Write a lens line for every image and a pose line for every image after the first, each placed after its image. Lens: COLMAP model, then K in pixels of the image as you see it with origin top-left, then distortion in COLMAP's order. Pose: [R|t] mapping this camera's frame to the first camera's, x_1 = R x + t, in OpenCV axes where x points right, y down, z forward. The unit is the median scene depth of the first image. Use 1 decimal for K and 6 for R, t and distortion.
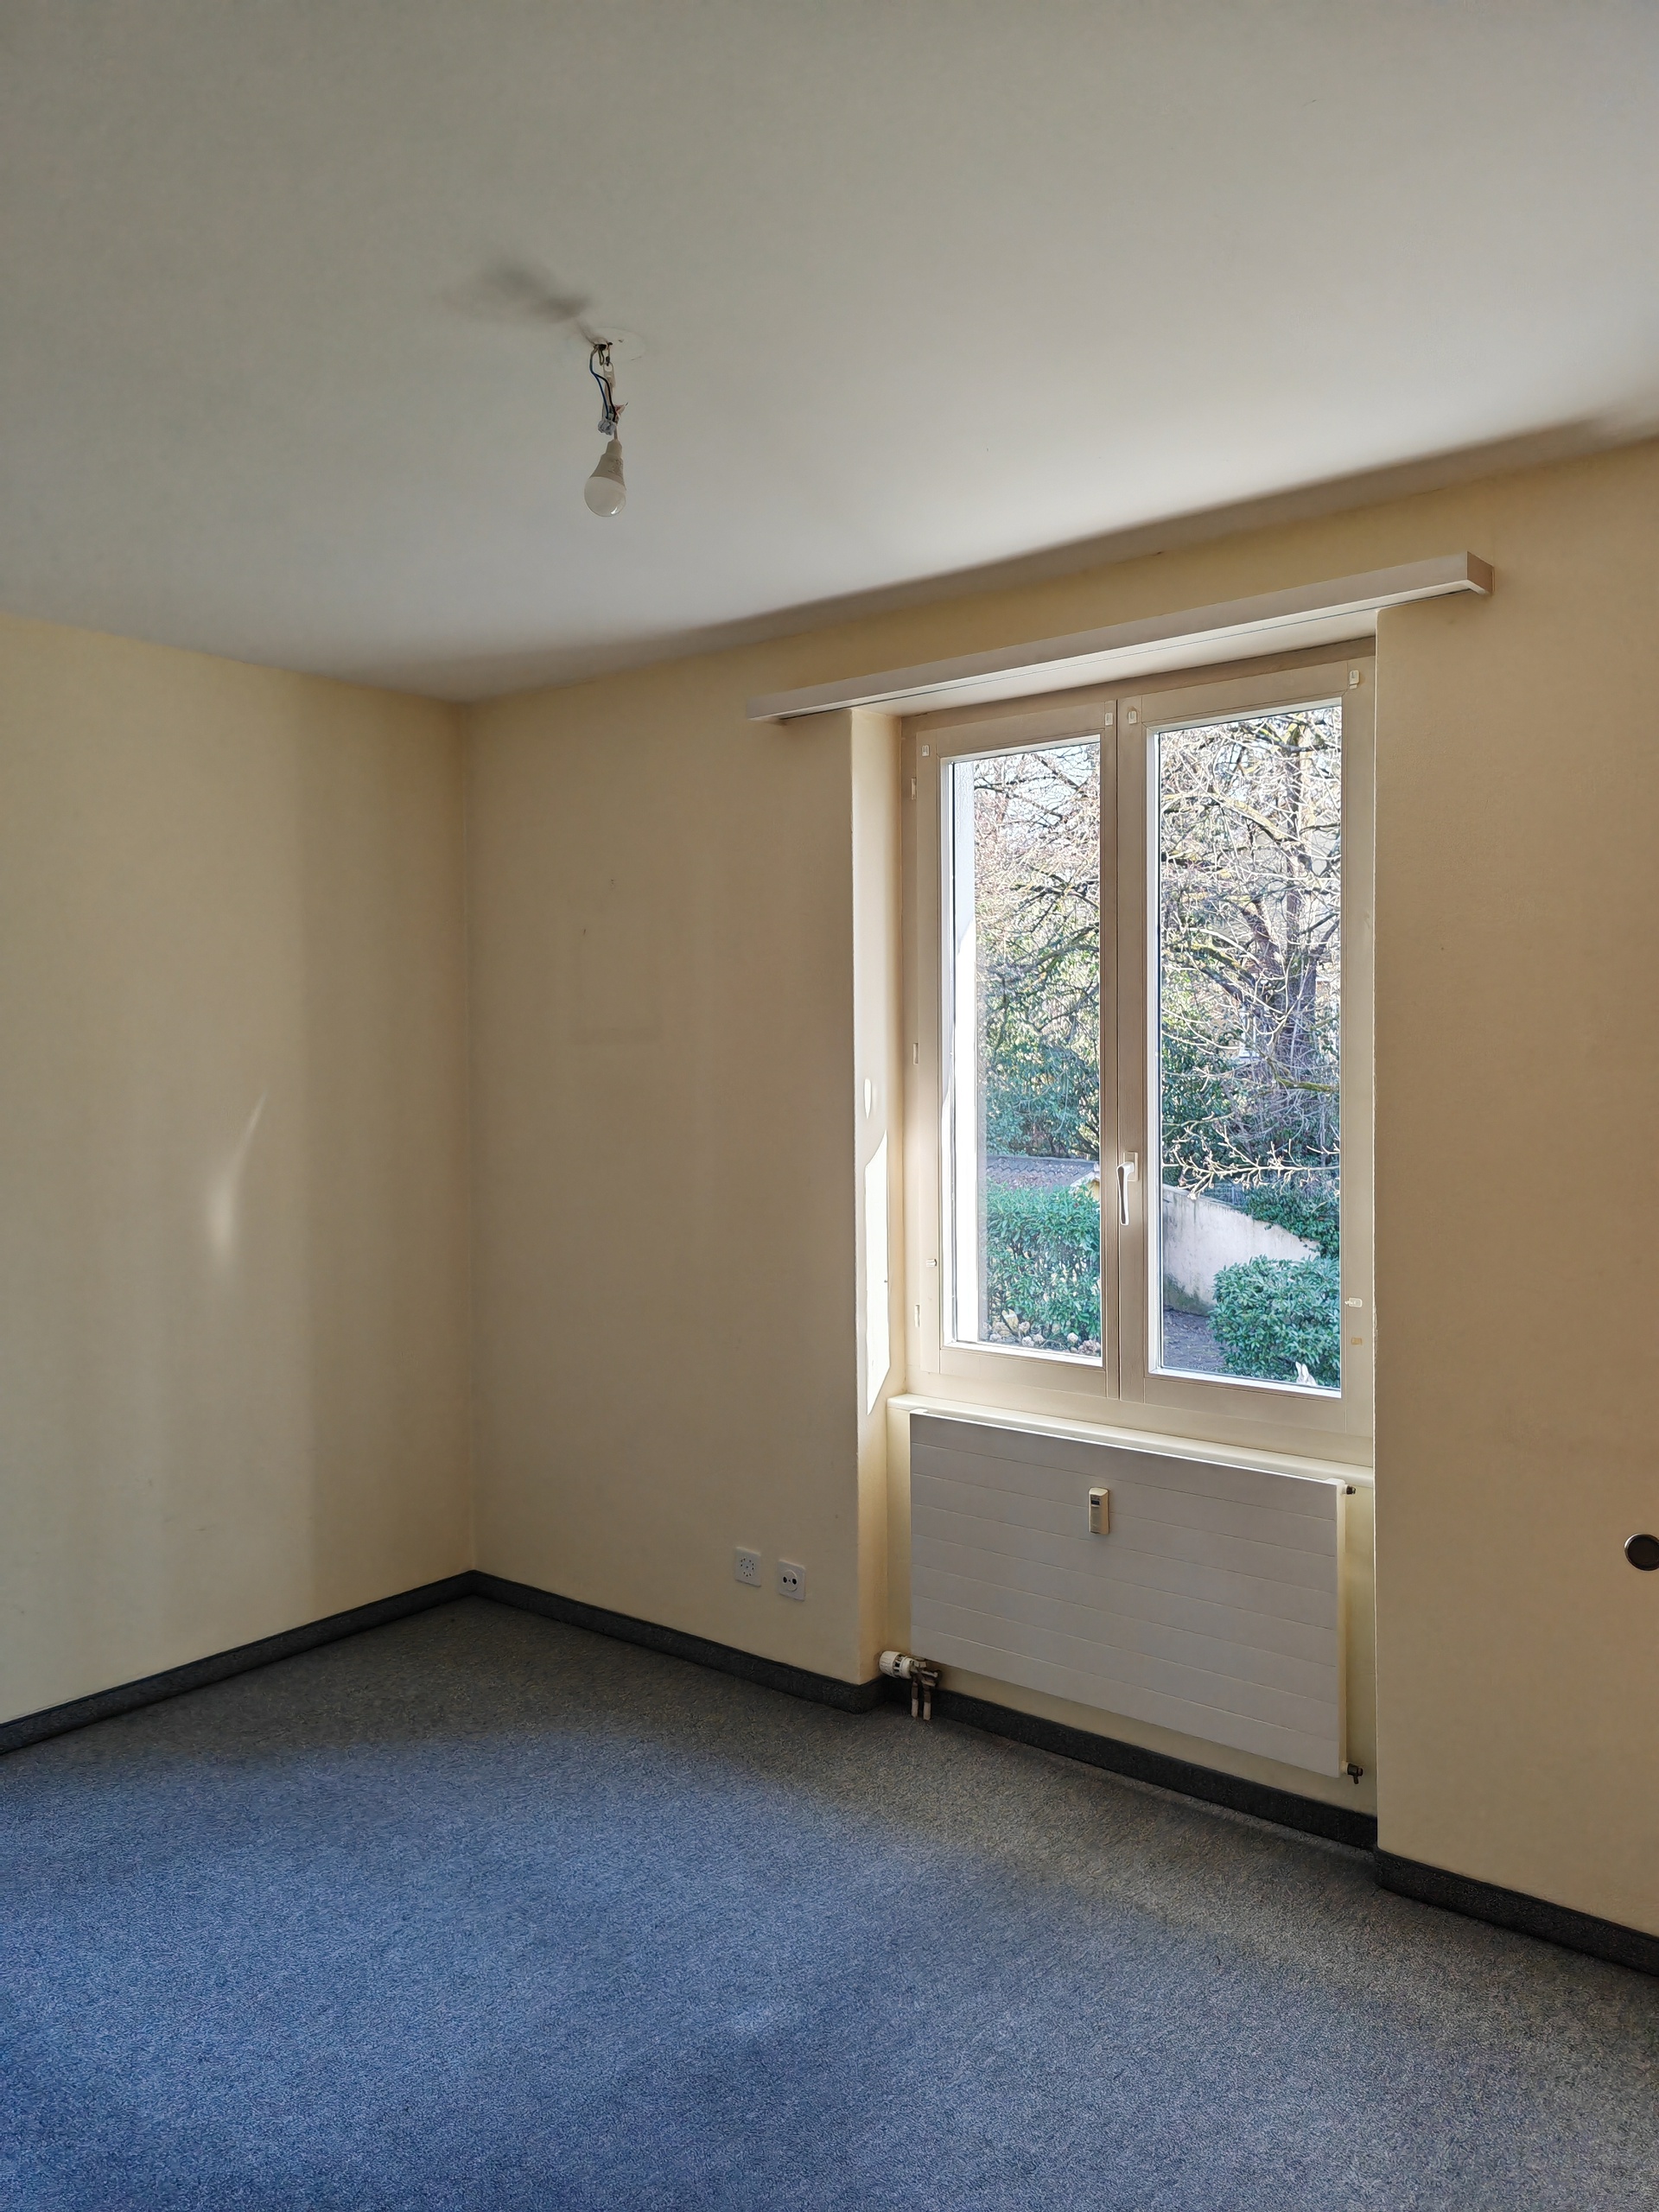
lens RADIAL K [[1652.6, 0, 813.2], [0, 1652.6, 1110.2], [0, 0, 1]] dist [0.053993, -0.011838]
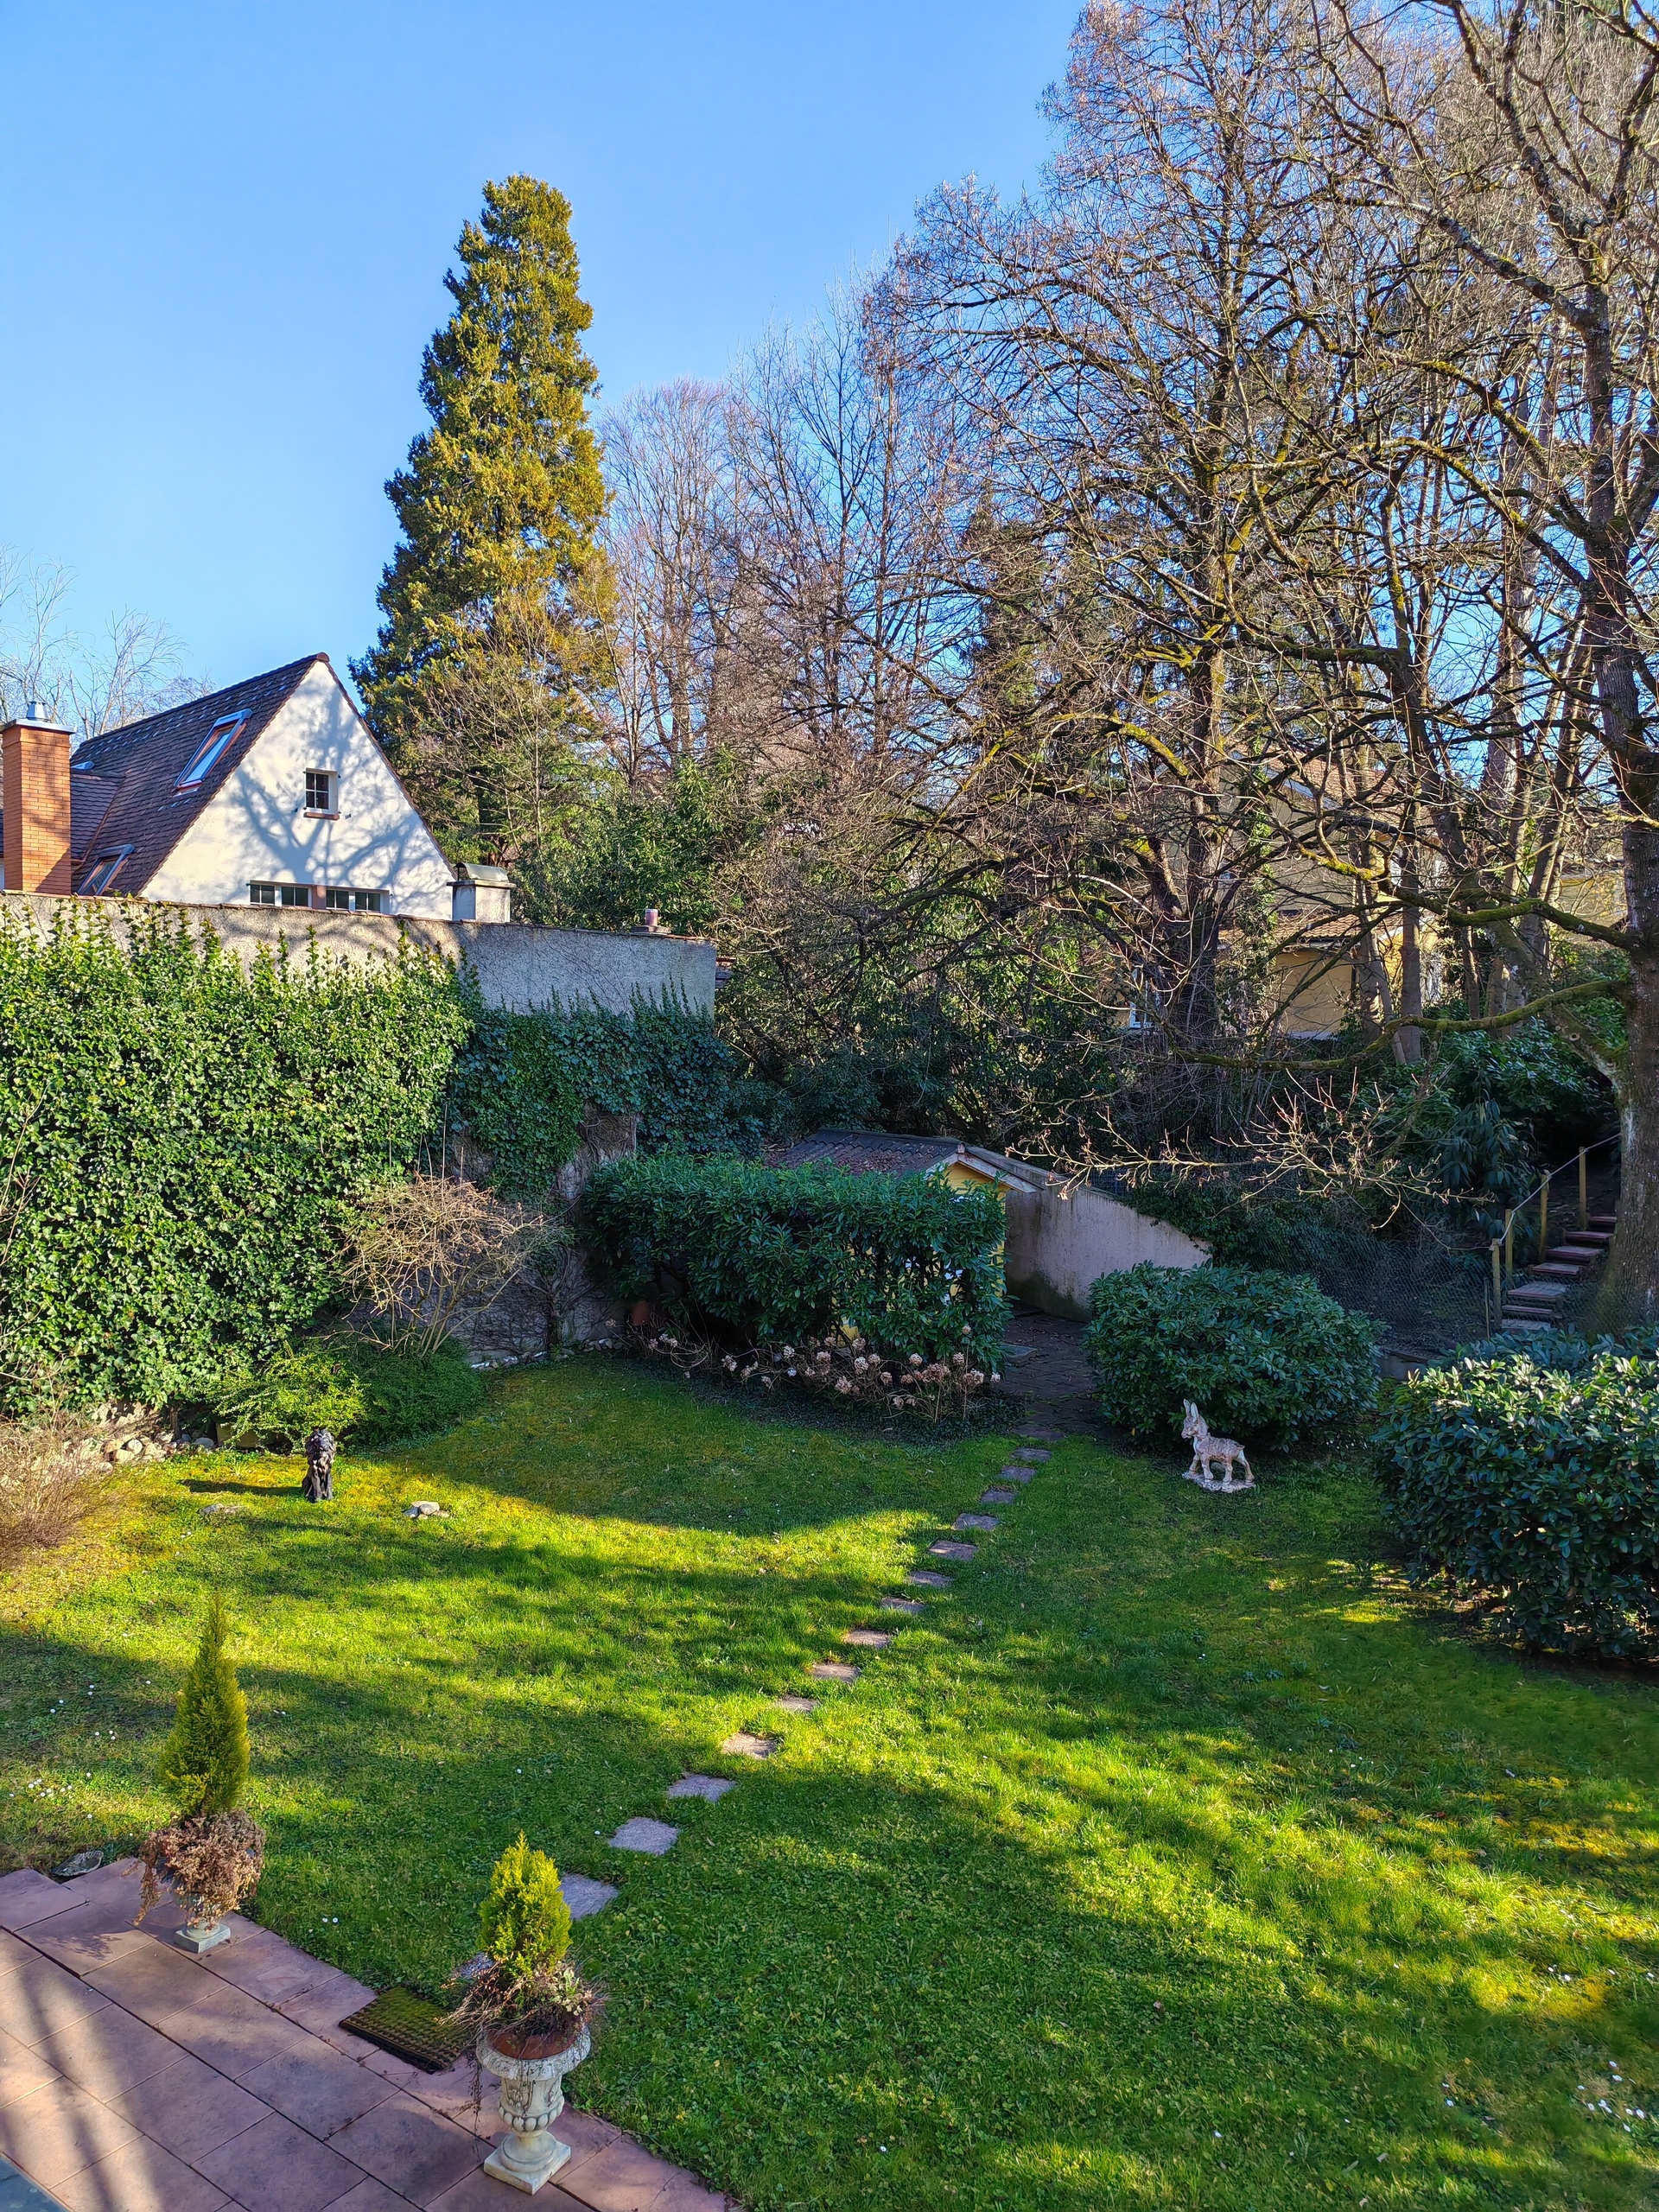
lens RADIAL K [[1652.6, 0, 836.4], [0, 1652.6, 1111.5], [0, 0, 1]] dist [0.053993, -0.011838]
pose [[0.996506, 0.029964, 0.077964, 0.040898], [-0.031771, 0.999252, 0.022040, -0.000907], [-0.077246, -0.024440, 0.996713, 0.158481]]
